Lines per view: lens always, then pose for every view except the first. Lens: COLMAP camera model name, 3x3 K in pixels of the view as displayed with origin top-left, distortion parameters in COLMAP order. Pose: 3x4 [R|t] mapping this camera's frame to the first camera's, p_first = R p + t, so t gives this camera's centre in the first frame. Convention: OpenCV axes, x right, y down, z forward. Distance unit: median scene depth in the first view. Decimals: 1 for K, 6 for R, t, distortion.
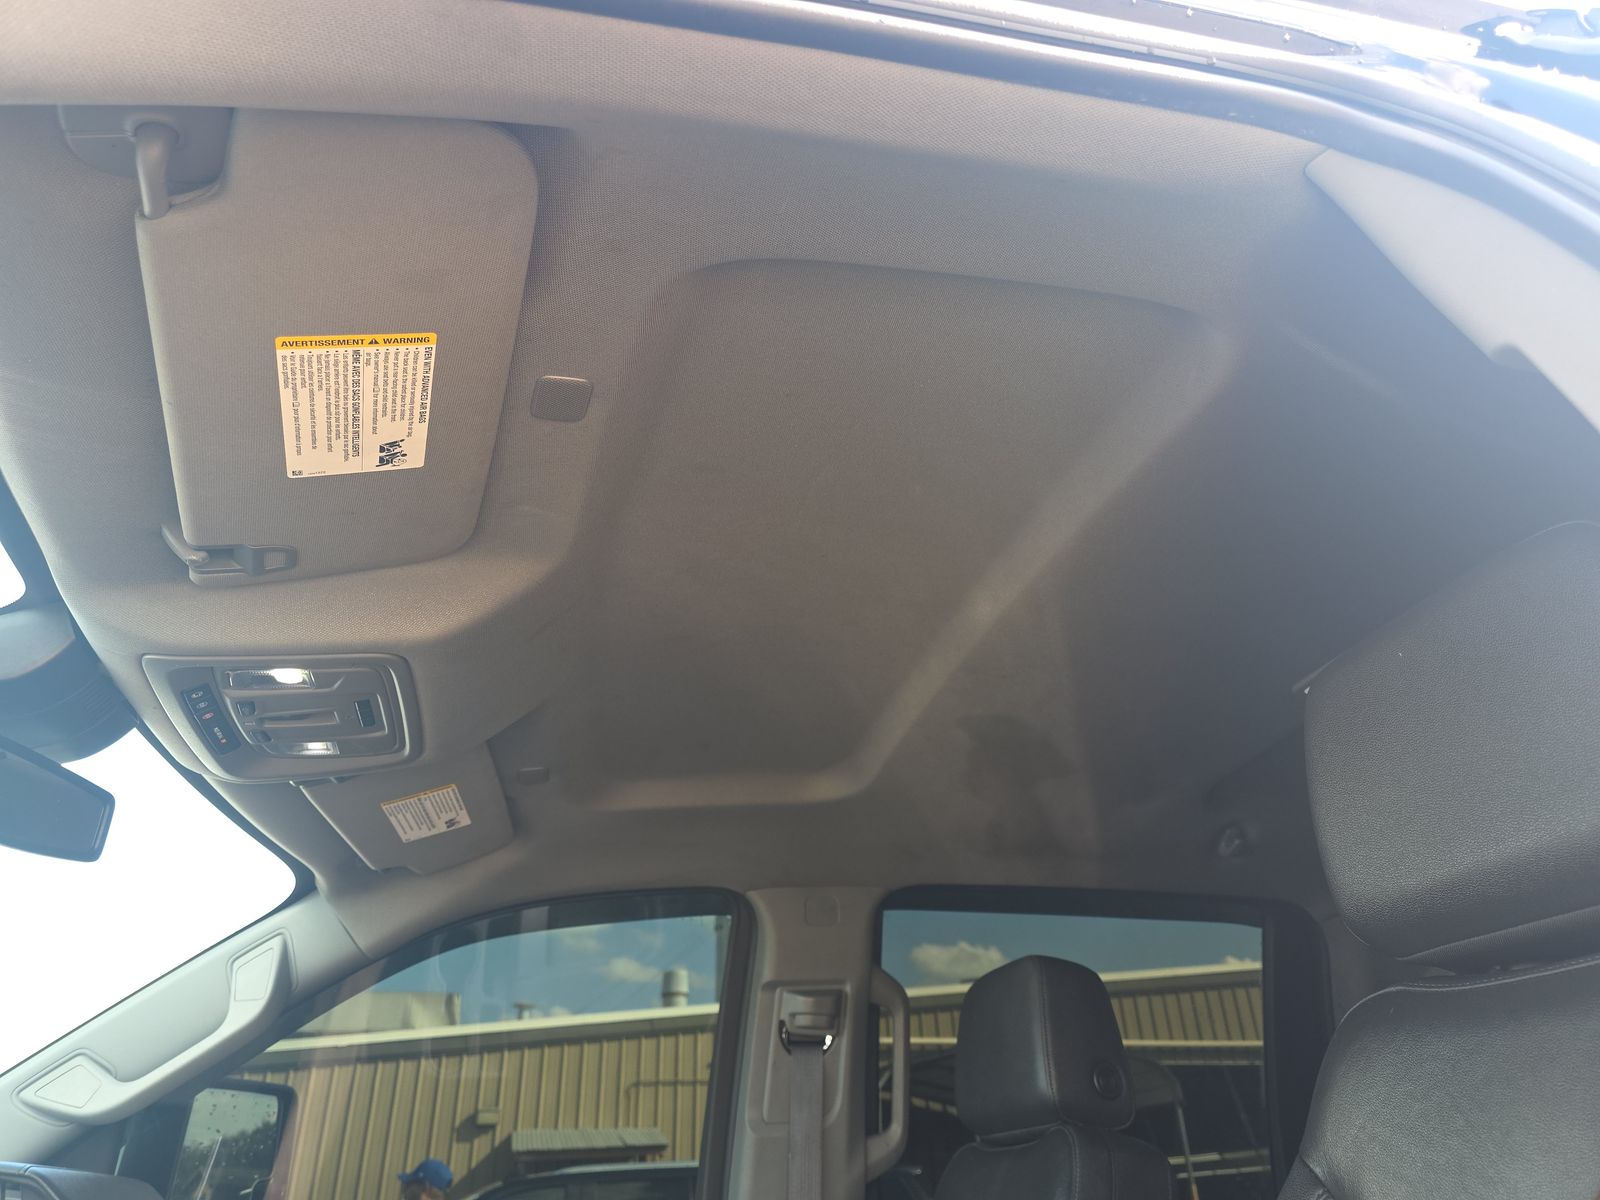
lens RADIAL K [[1086.1, 0, 791.2], [0, 1086.1, 592.9], [0, 0, 1]] dist [0.072781, -0.059370]
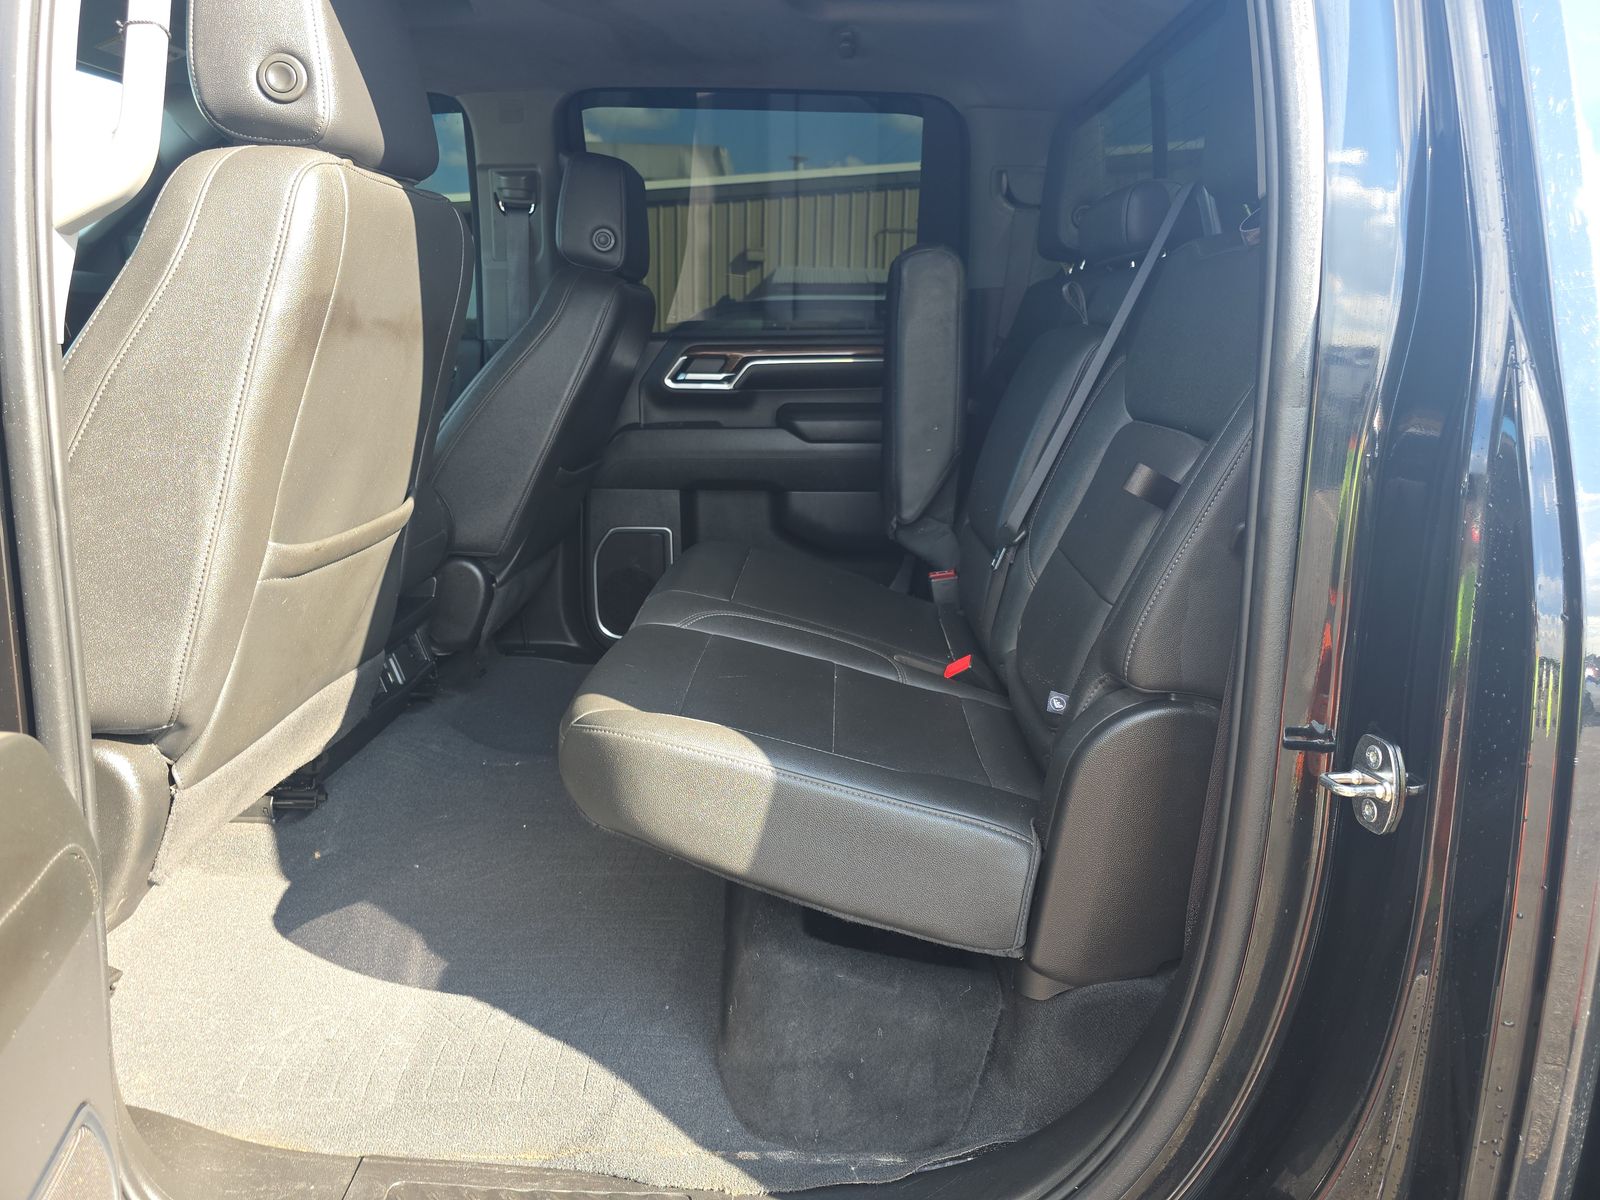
lens RADIAL K [[1086.1, 0, 791.2], [0, 1086.1, 592.9], [0, 0, 1]] dist [0.072781, -0.059370]
pose [[0.957994, 0.110300, -0.264731, 0.230386], [0.096920, 0.744257, 0.660824, -0.037416], [0.269916, -0.658723, 0.702303, -0.069587]]
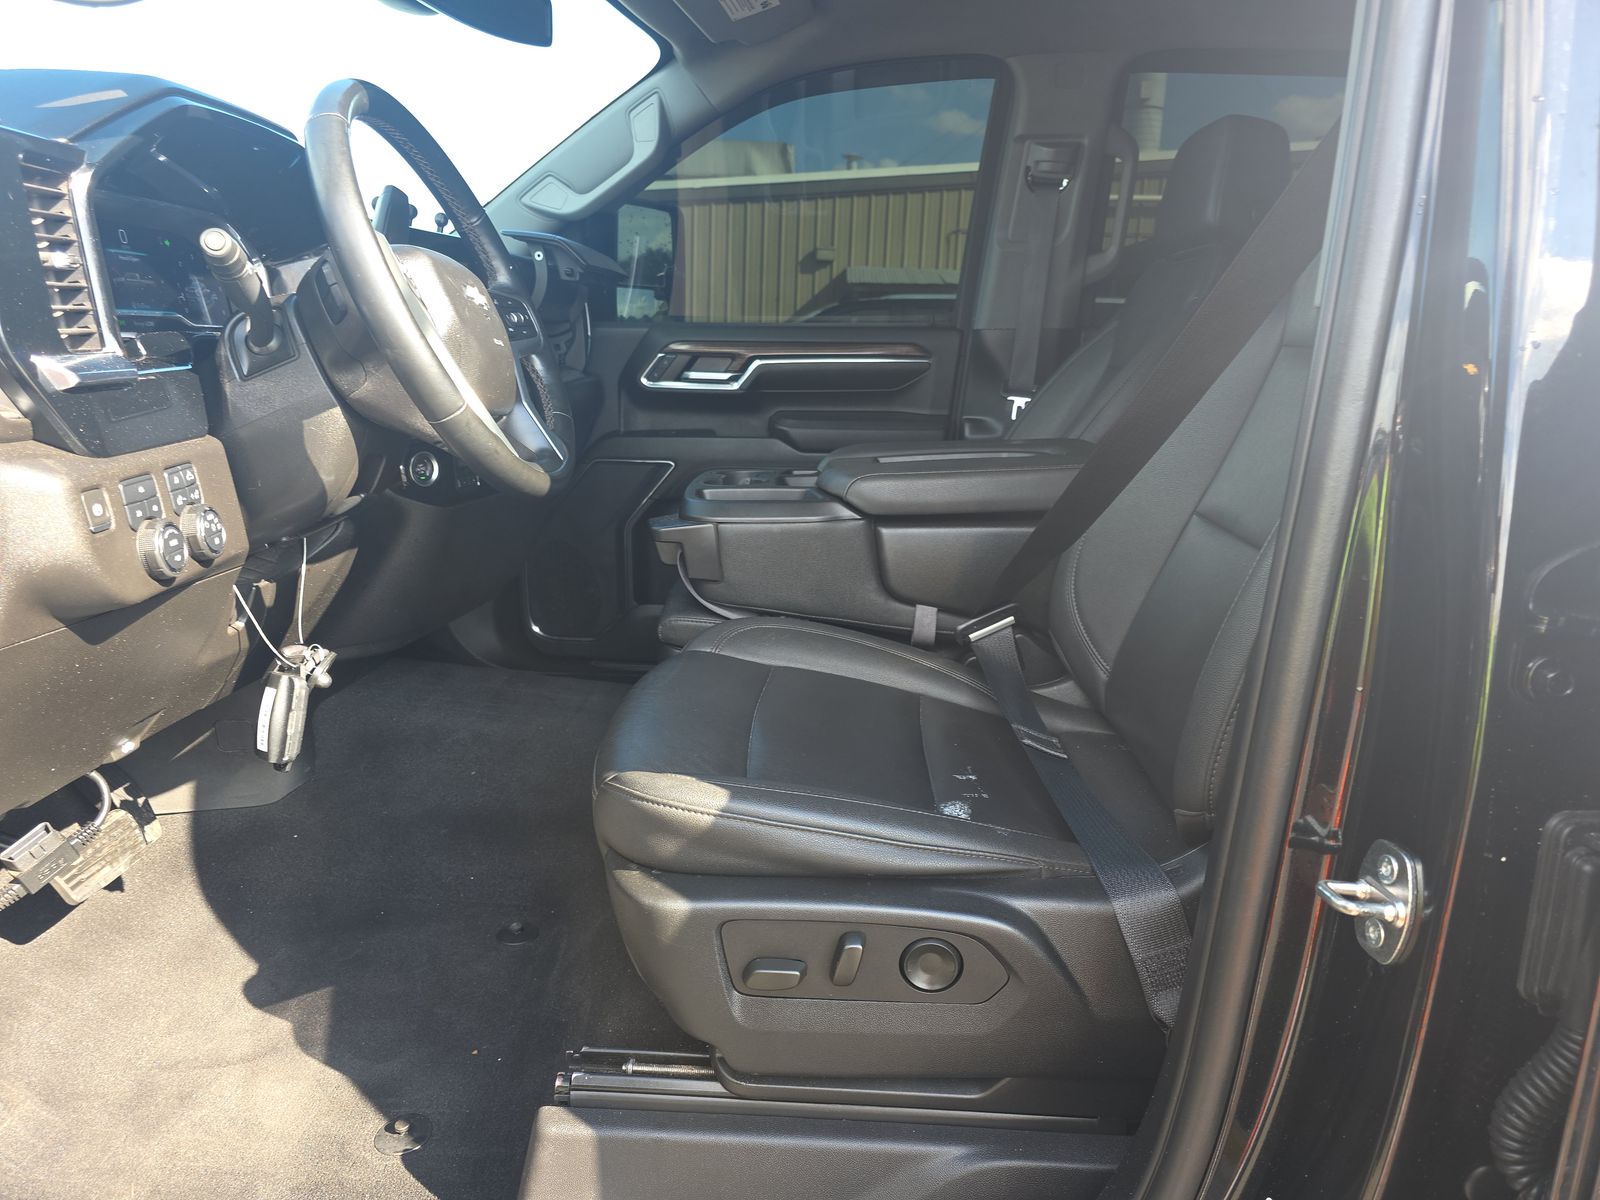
lens RADIAL K [[1086.1, 0, 791.2], [0, 1086.1, 592.9], [0, 0, 1]] dist [0.072781, -0.059370]
pose [[0.961494, 0.116537, -0.248895, 0.029731], [0.080618, 0.746204, 0.660818, -0.031266], [0.262737, -0.655438, 0.708075, -0.088369]]
